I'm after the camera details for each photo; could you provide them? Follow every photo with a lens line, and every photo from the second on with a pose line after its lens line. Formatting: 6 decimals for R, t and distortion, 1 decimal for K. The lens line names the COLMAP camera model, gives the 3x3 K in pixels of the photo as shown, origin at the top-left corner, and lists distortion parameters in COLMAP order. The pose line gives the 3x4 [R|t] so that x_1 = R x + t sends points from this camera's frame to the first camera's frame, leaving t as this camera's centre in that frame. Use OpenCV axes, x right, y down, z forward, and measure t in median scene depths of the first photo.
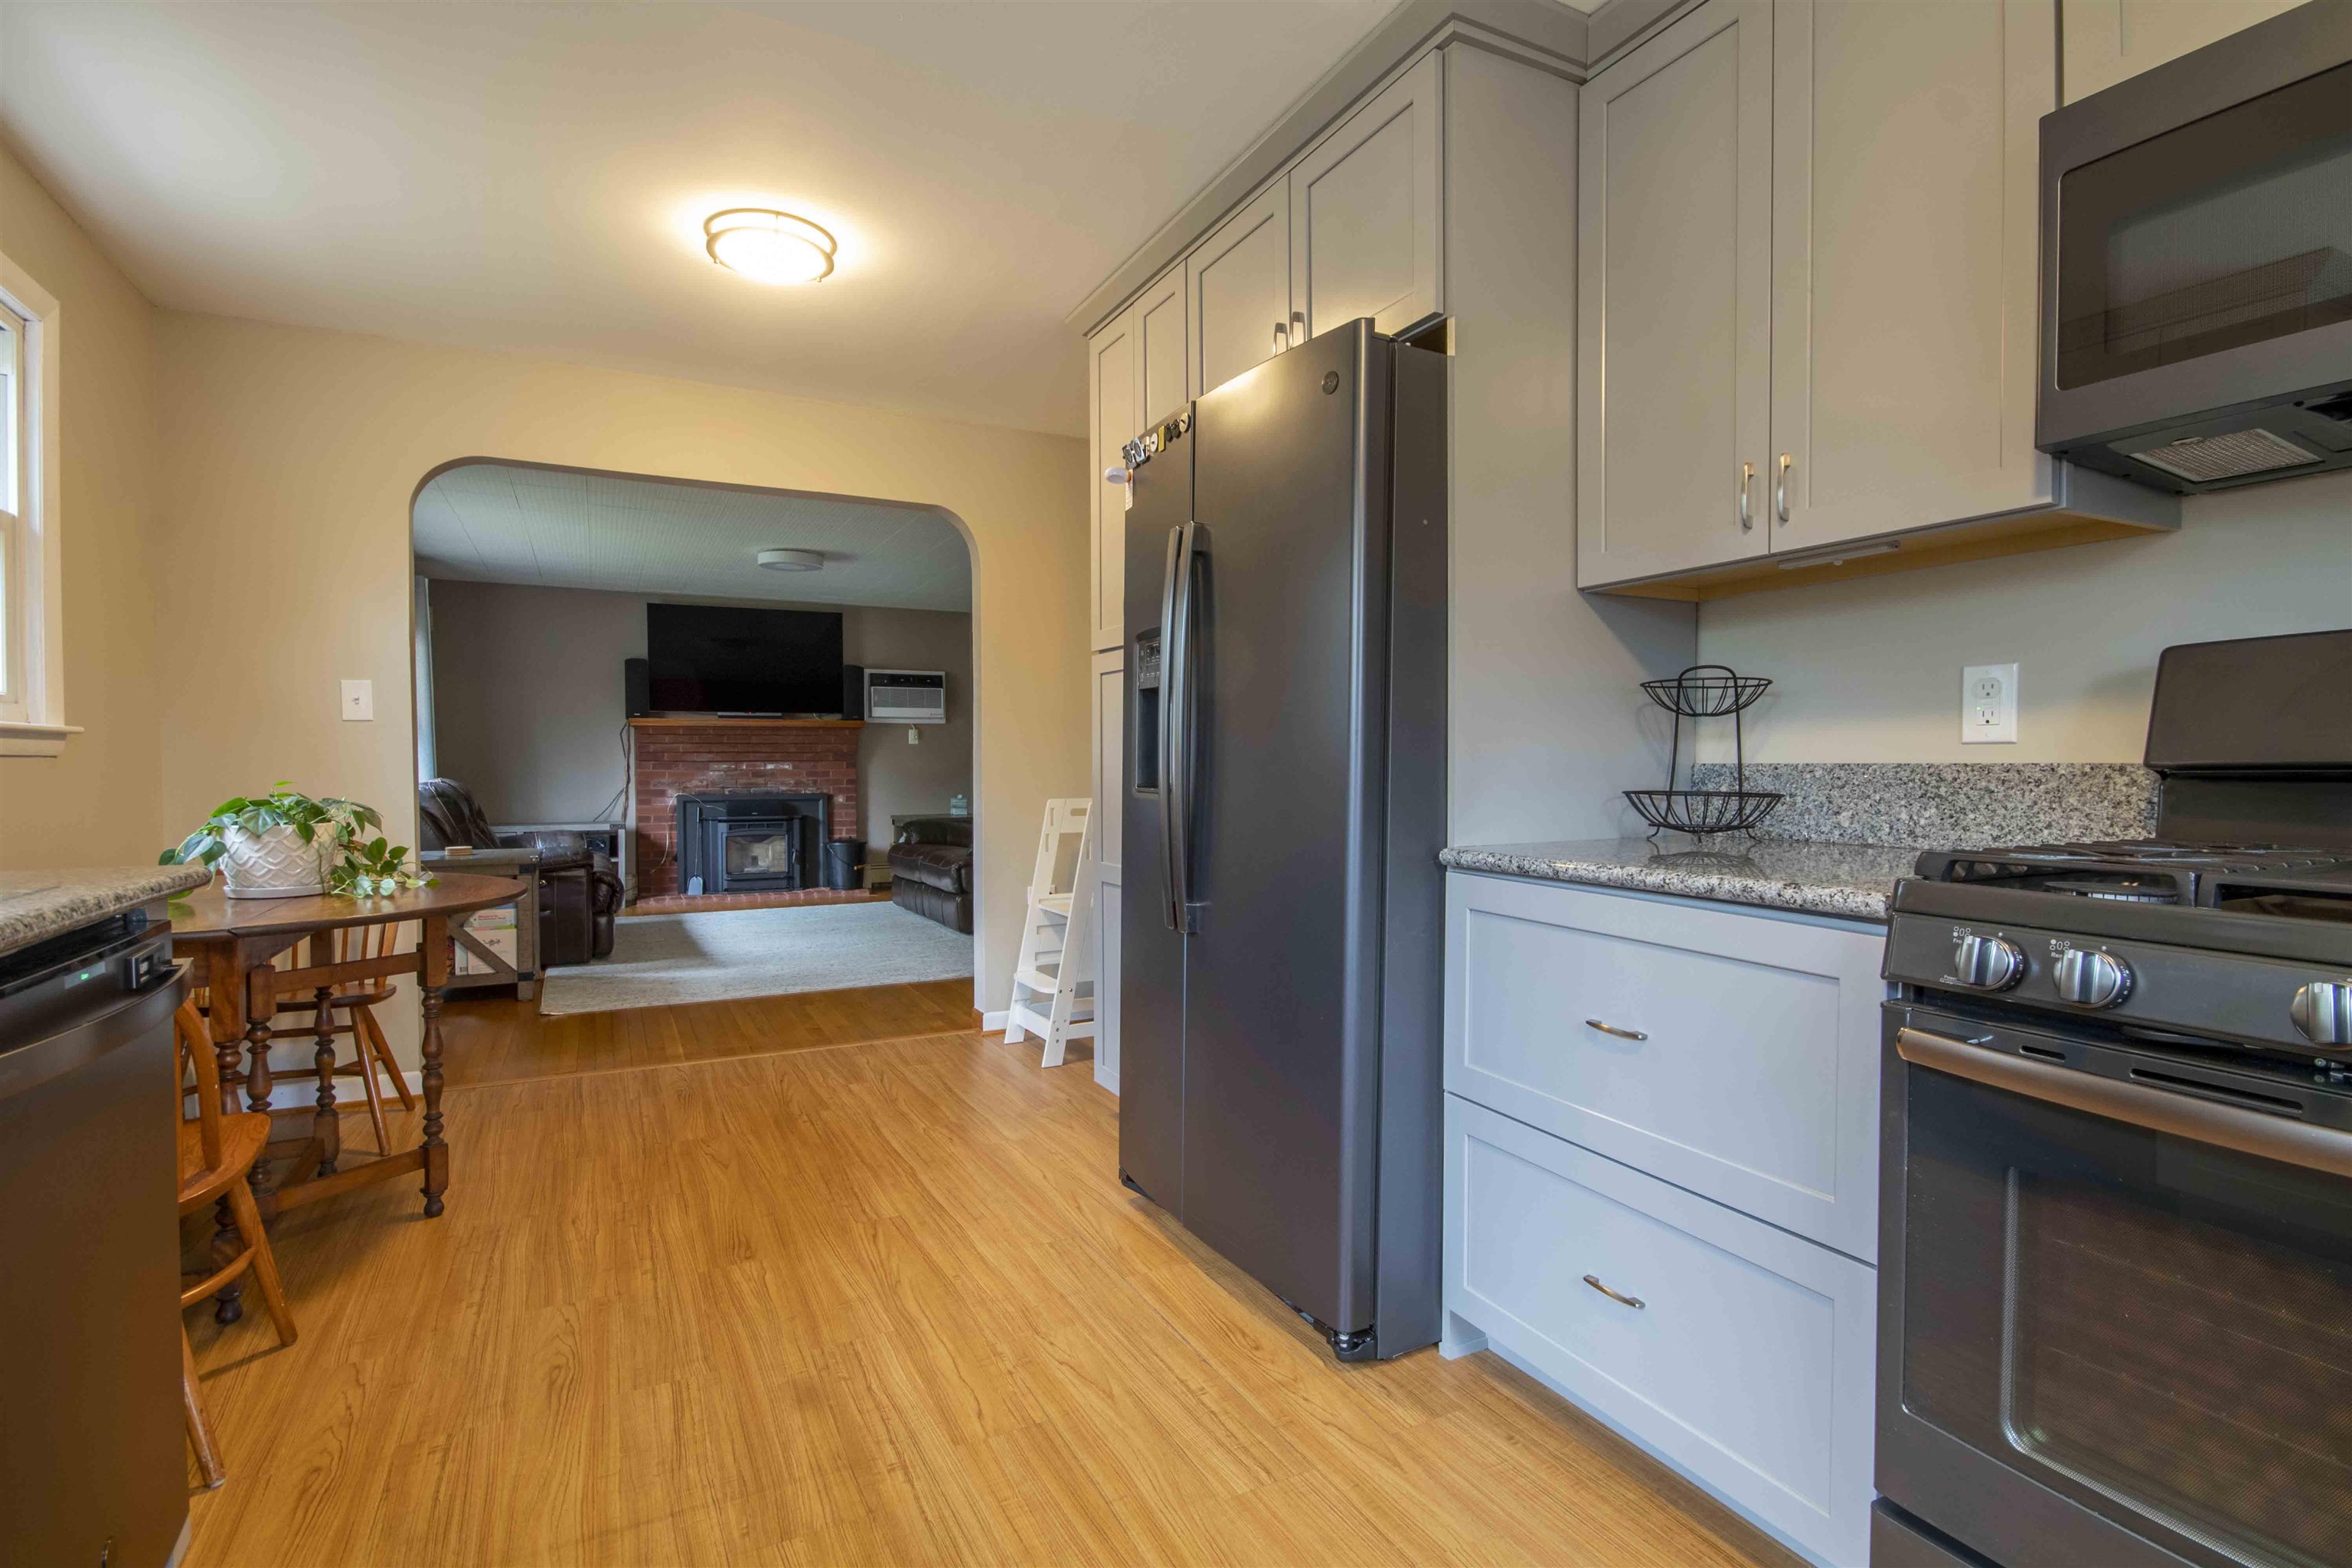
lens RADIAL K [[1136.6, 0, 1132.6], [0, 1136.6, 730.0], [0, 0, 1]] dist [-0.006064, -0.001021]
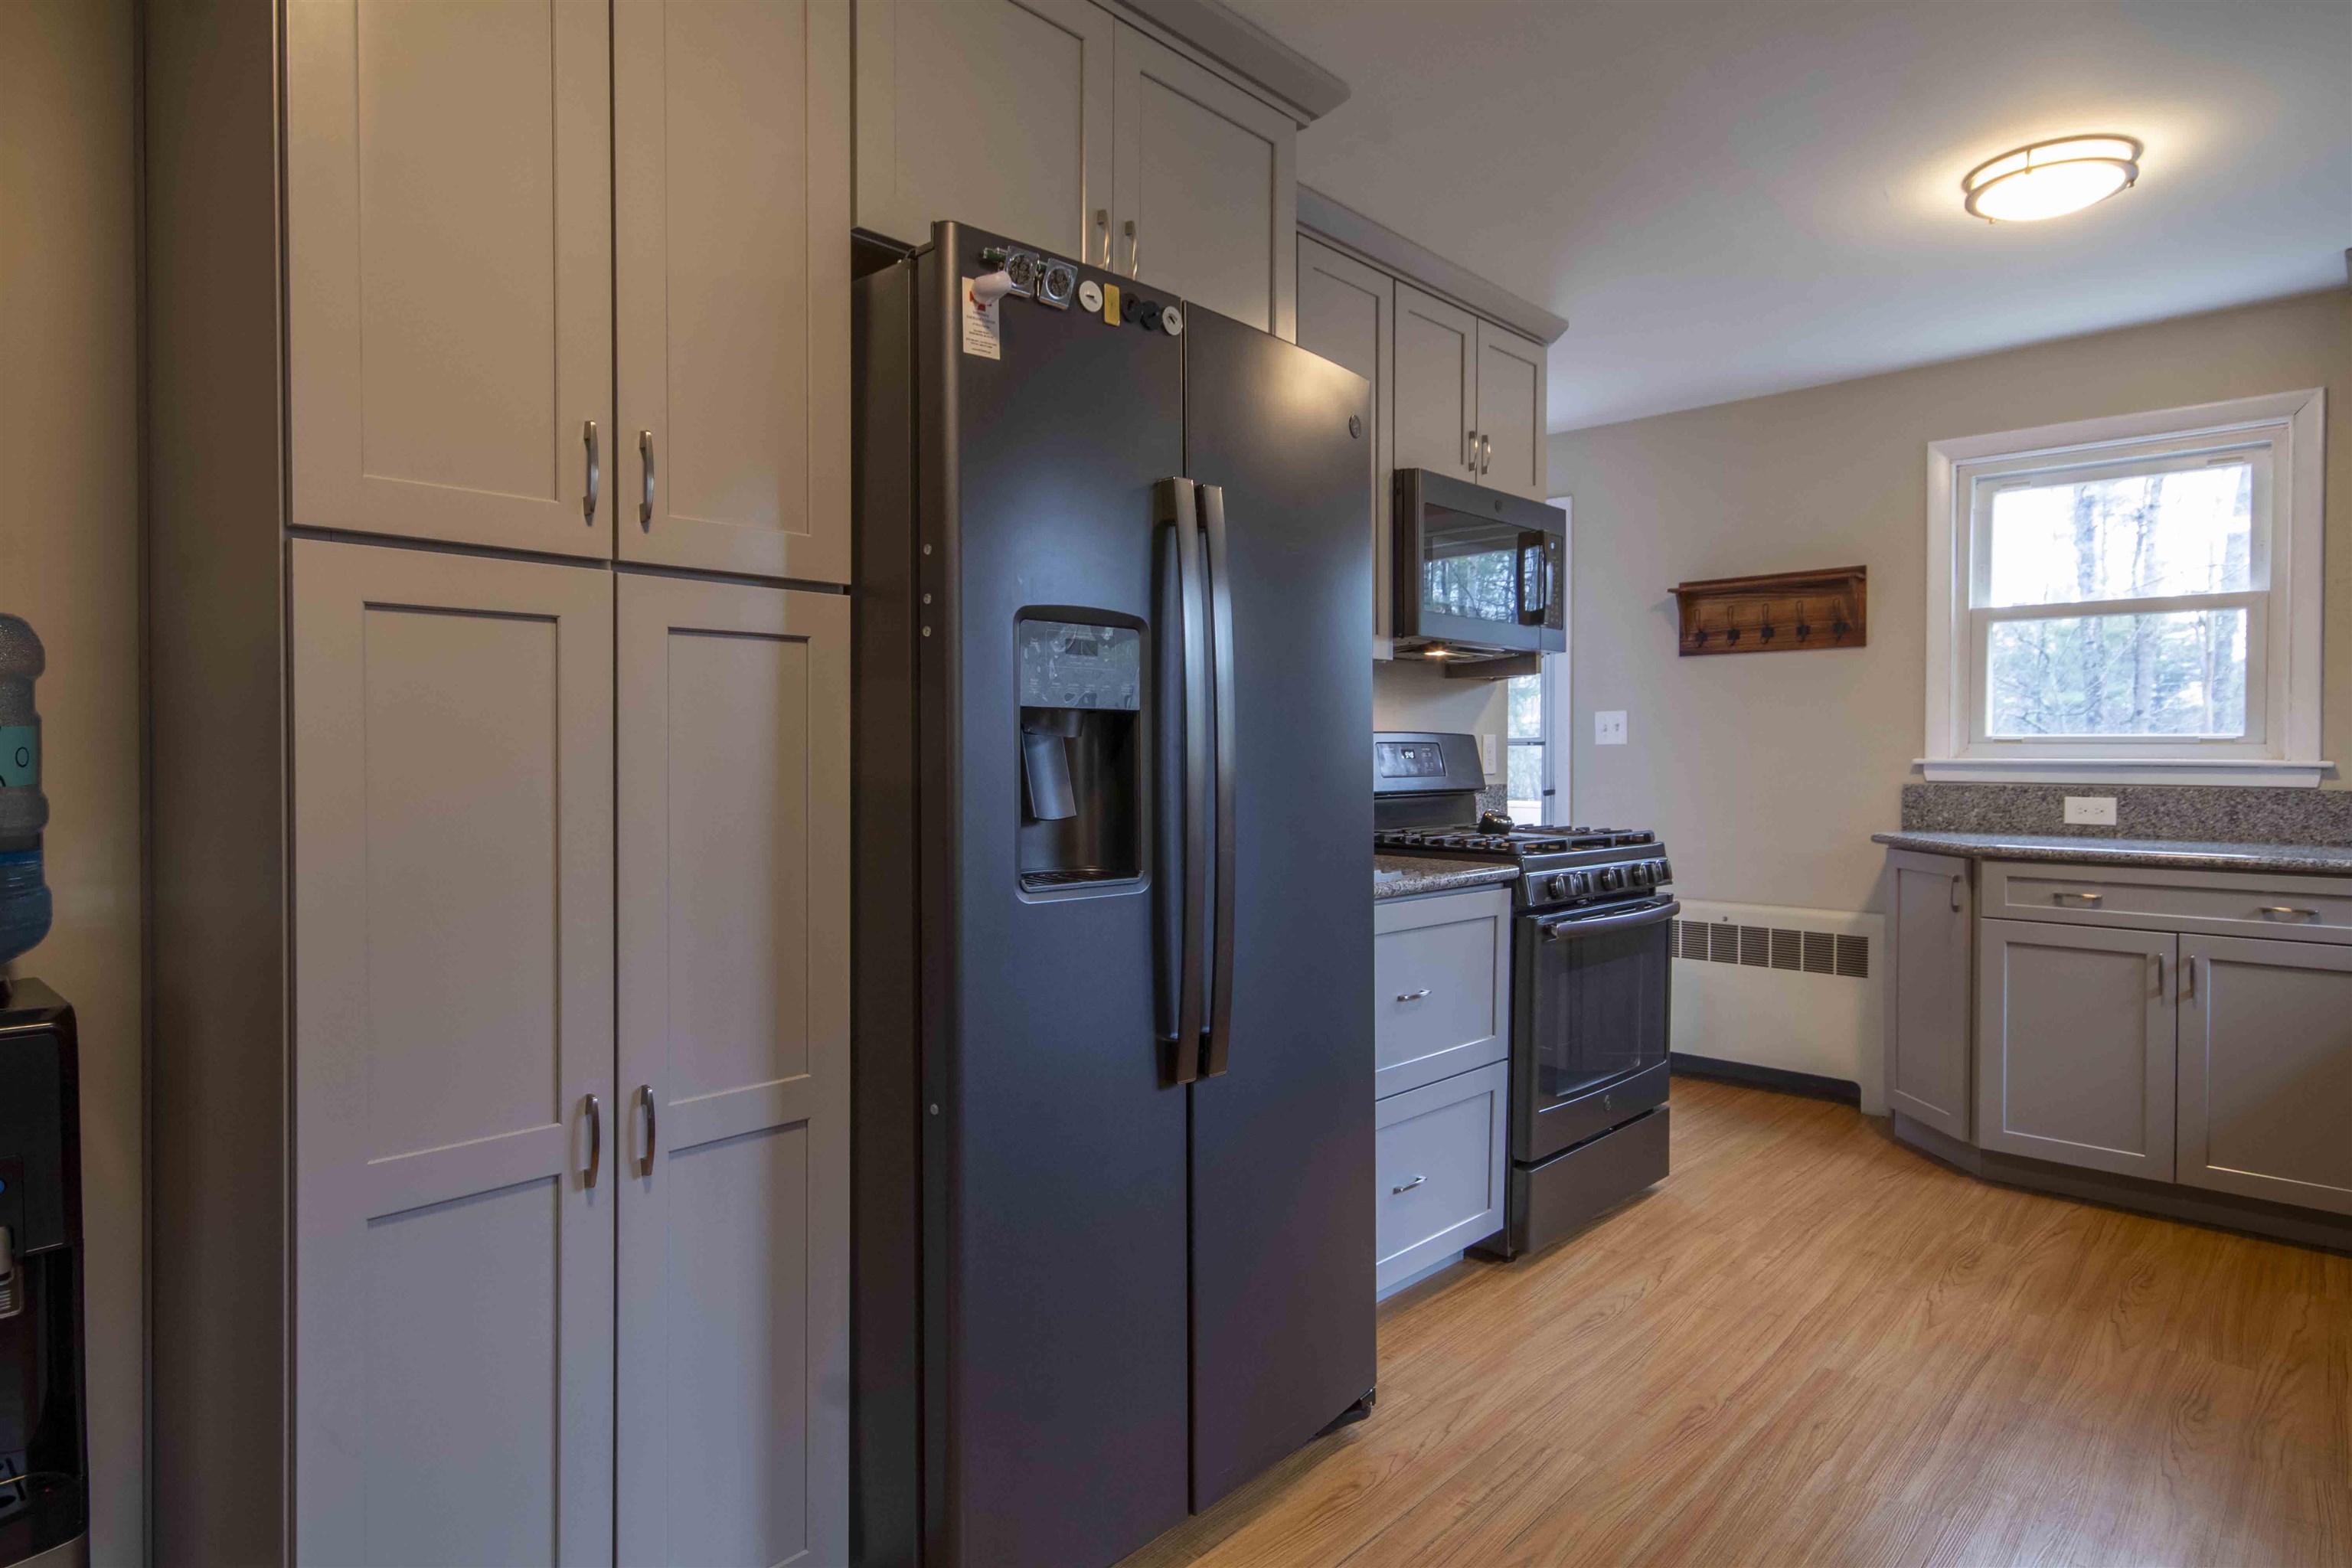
lens RADIAL K [[1308.0, 0, 1171.0], [0, 1308.0, 772.6], [0, 0, 1]] dist [-0.014608, -0.000811]
pose [[-0.358347, -0.021465, 0.933342, -0.168640], [-0.027442, 0.999546, 0.012451, -0.003371], [-0.933185, -0.021151, -0.358773, 0.329956]]
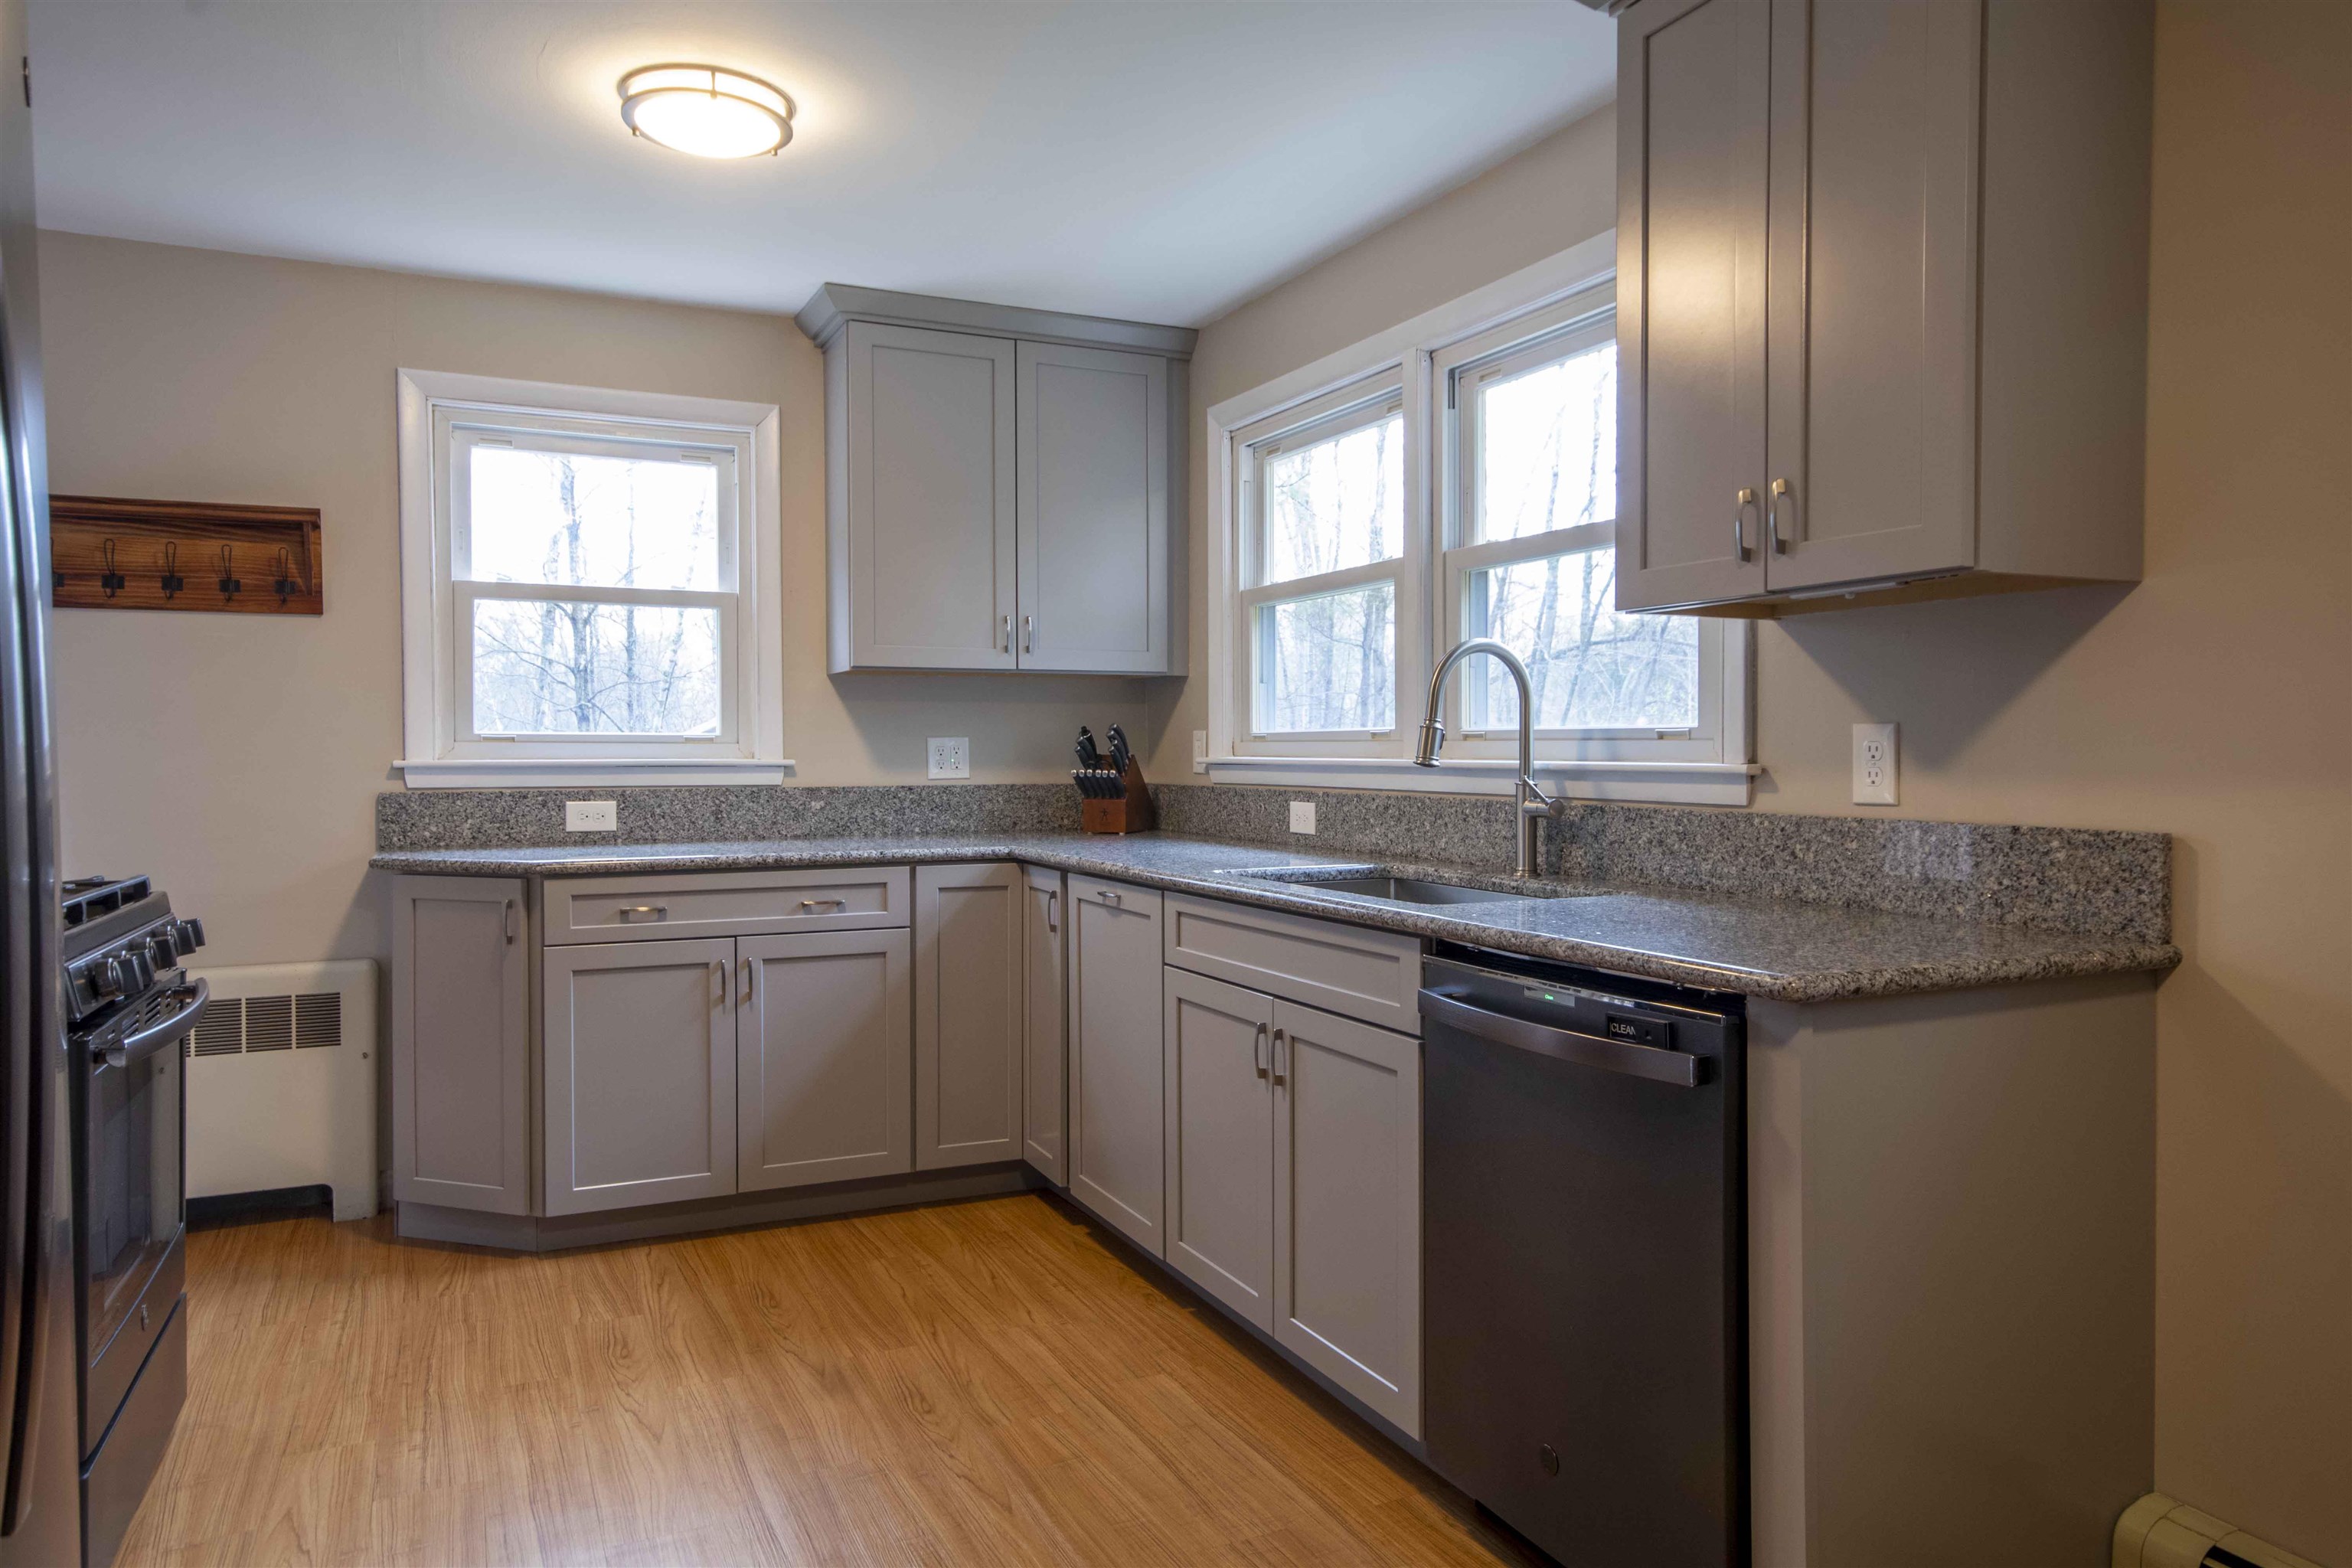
lens RADIAL K [[1510.2, 0, 1188.6], [0, 1510.2, 780.9], [0, 0, 1]] dist [0.009234, 0.006033]
pose [[-0.999977, -0.003284, -0.006008, -0.053938], [-0.003251, 0.999980, -0.005469, -0.002422], [0.006026, -0.005449, -0.999967, 0.350154]]
